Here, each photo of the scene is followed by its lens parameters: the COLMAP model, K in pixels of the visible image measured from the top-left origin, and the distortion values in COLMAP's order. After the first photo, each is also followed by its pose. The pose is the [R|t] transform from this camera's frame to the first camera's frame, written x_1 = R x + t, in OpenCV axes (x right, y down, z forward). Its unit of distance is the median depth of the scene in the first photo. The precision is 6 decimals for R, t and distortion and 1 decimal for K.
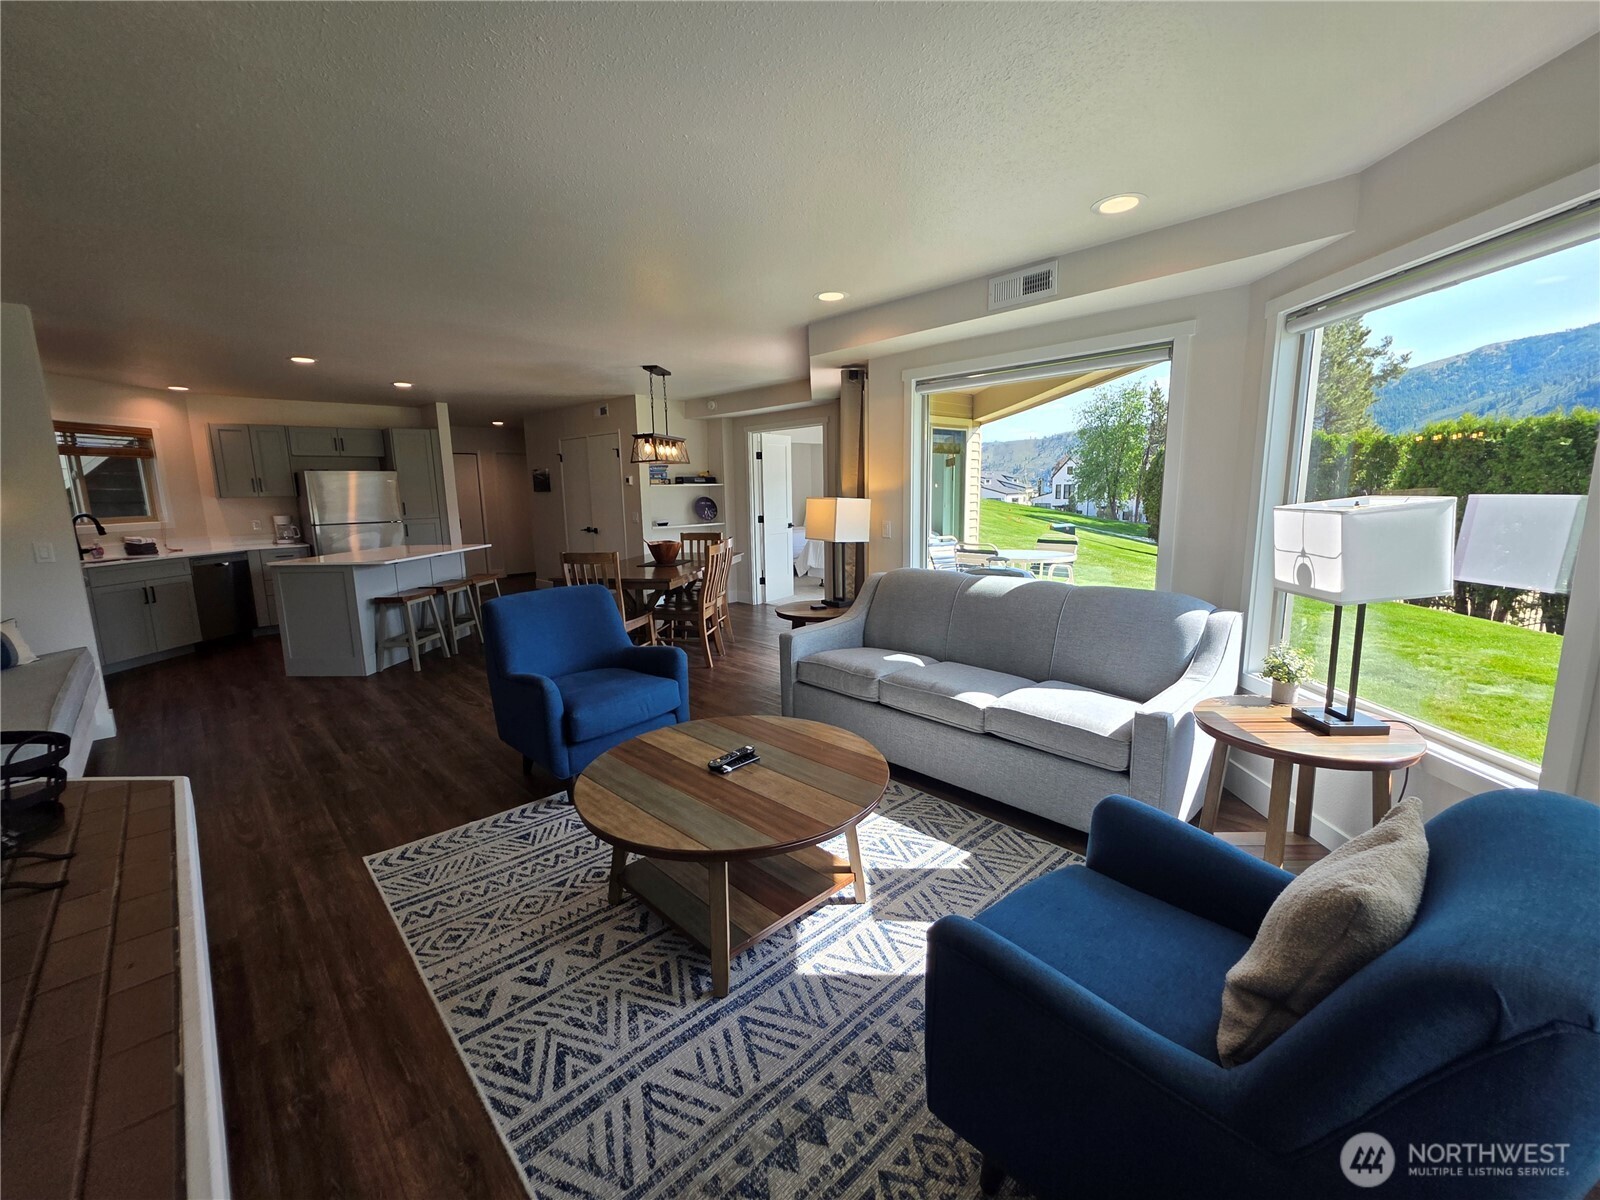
lens RADIAL K [[658.9, 0, 800.0], [0, 658.9, 600.0], [0, 0, 1]] dist [0.004020, 0.000187]
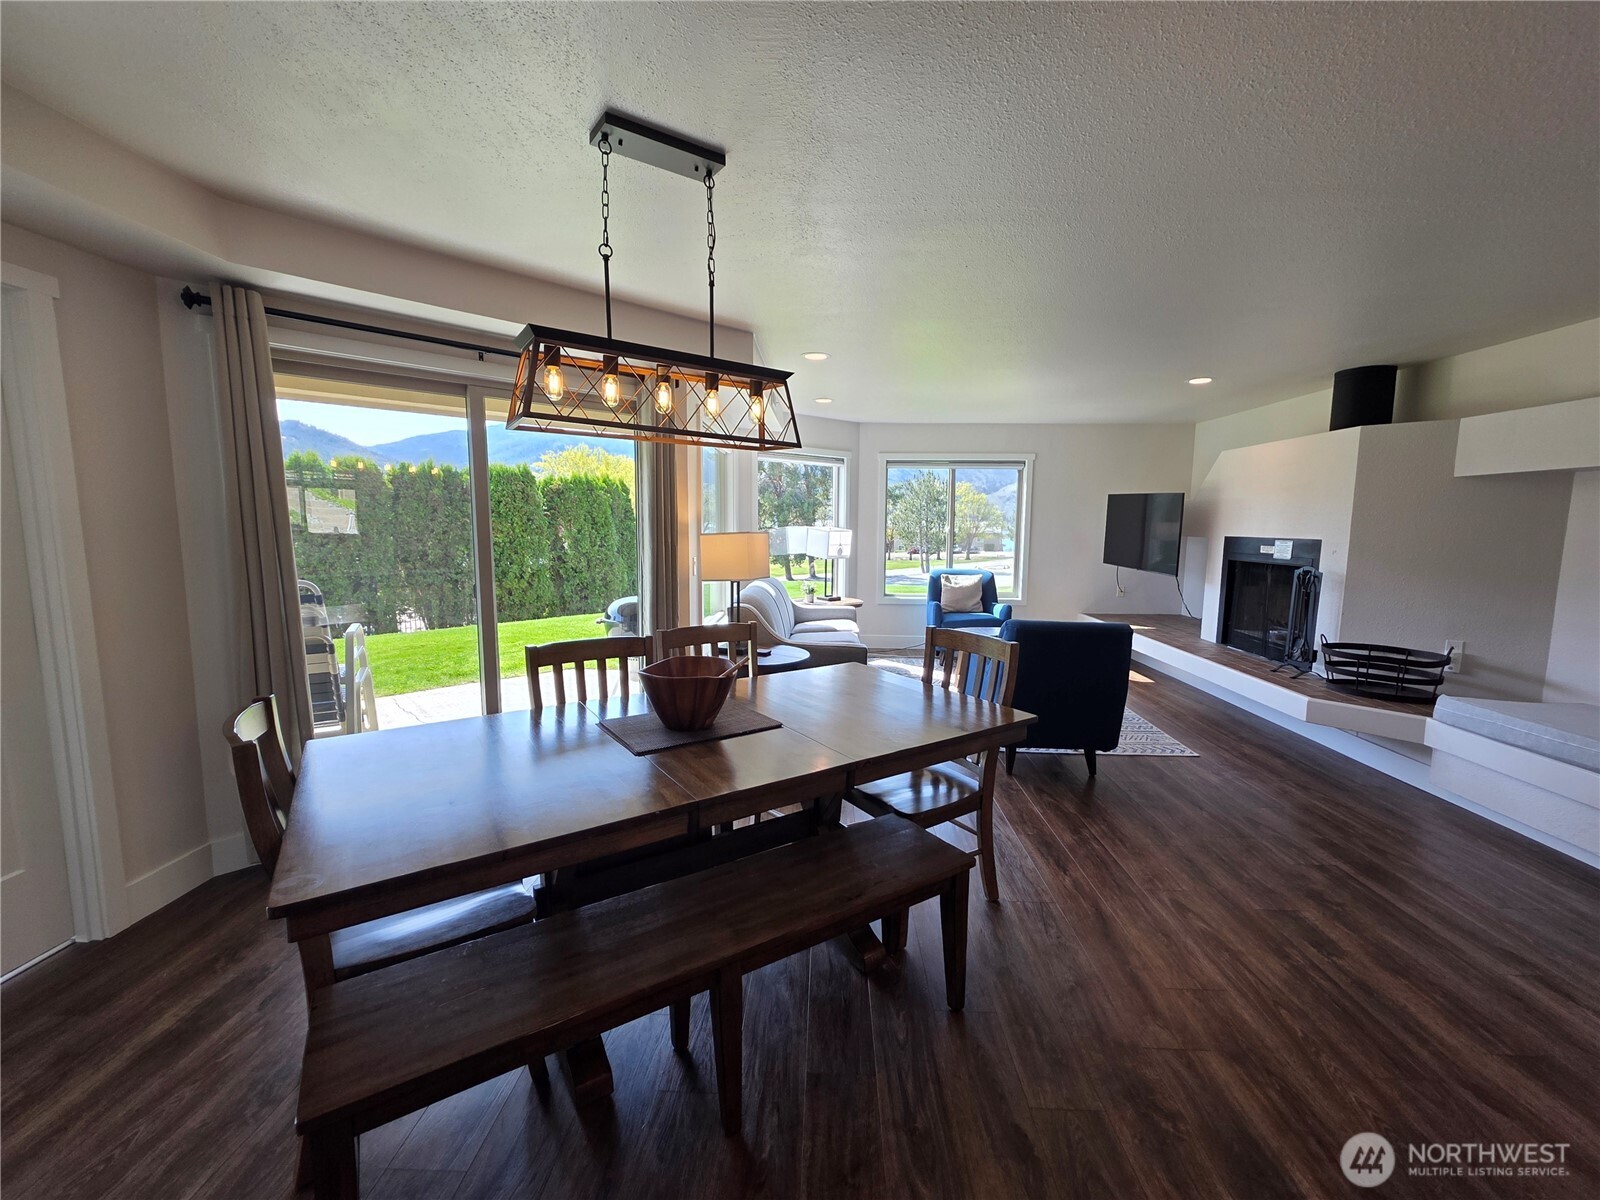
lens RADIAL K [[658.9, 0, 800.0], [0, 658.9, 600.0], [0, 0, 1]] dist [0.004020, 0.000187]
pose [[-0.691656, -0.074649, 0.718359, -1.321107], [0.125459, 0.967104, 0.221293, -0.510757], [-0.711247, 0.243183, -0.659538, 3.123061]]
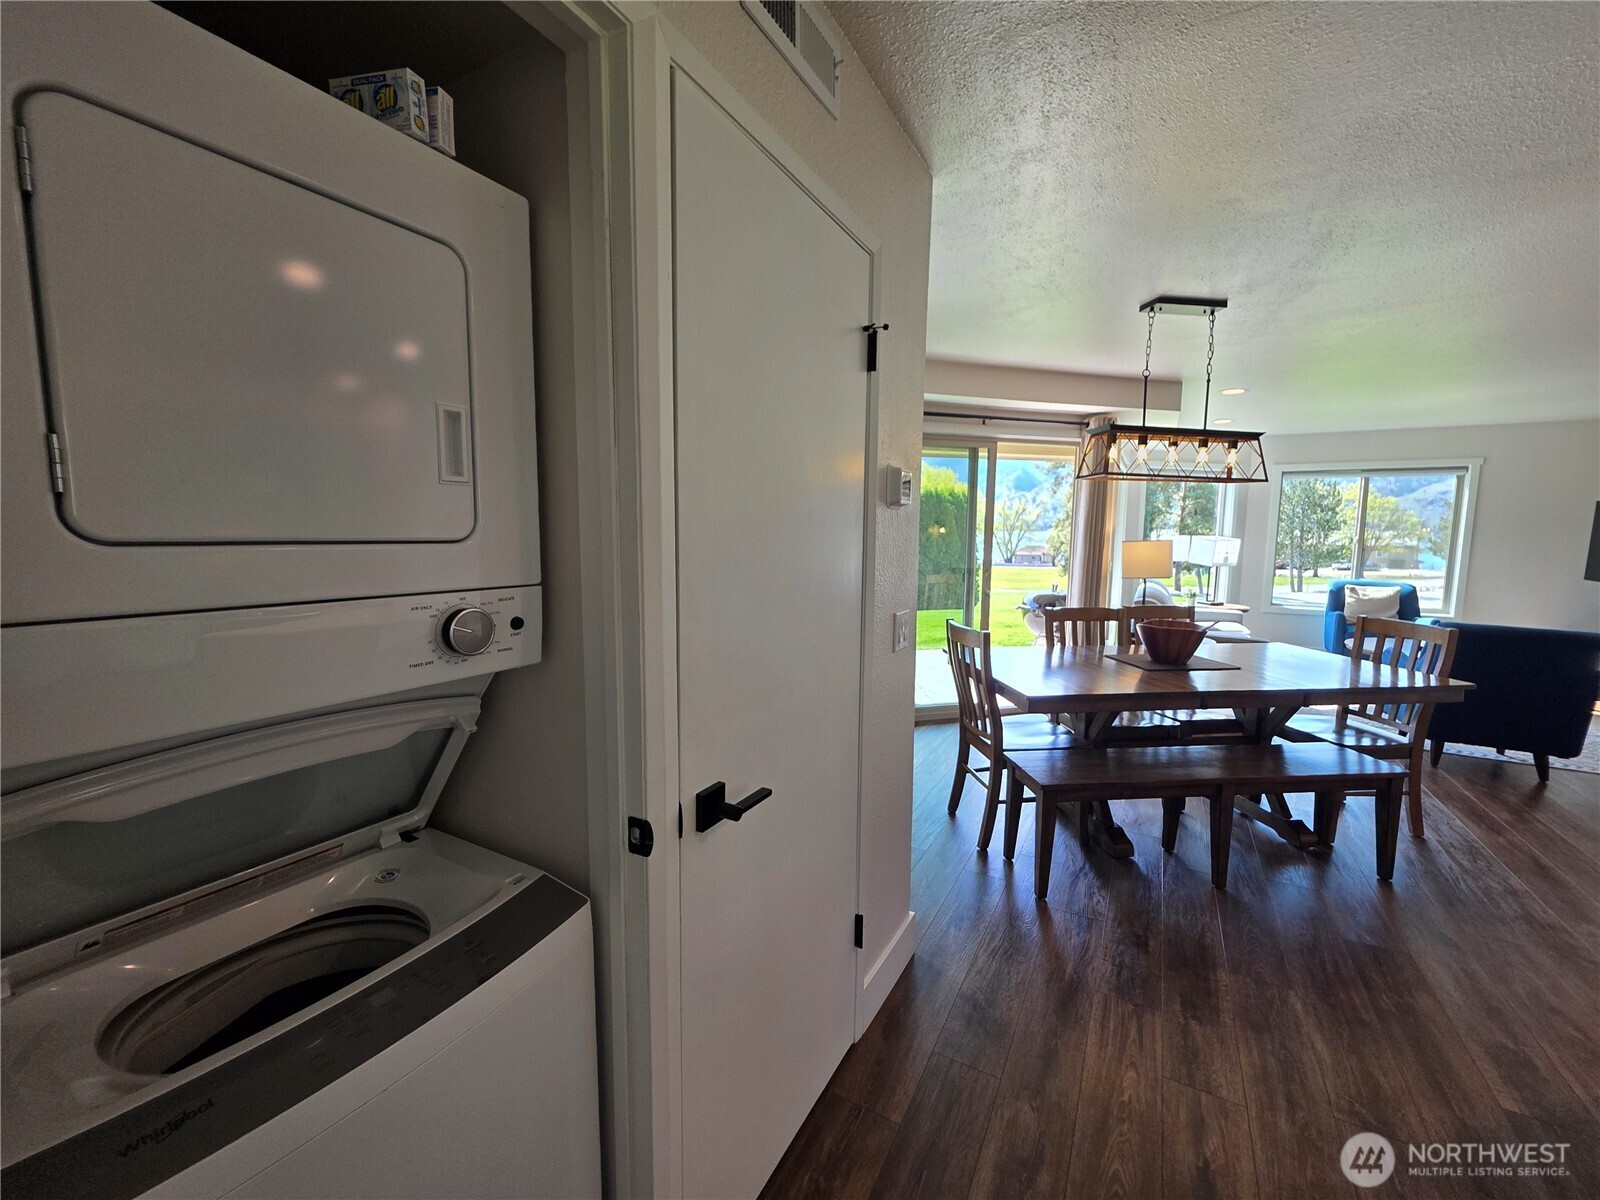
lens RADIAL K [[642.0, 0, 800.0], [0, 642.0, 600.0], [0, 0, 1]] dist [0.001775, 0.000168]
pose [[-0.291938, -0.092552, 0.951949, -1.653479], [0.158158, 0.976933, 0.143485, -0.619242], [-0.943270, 0.192447, -0.270566, 3.788819]]
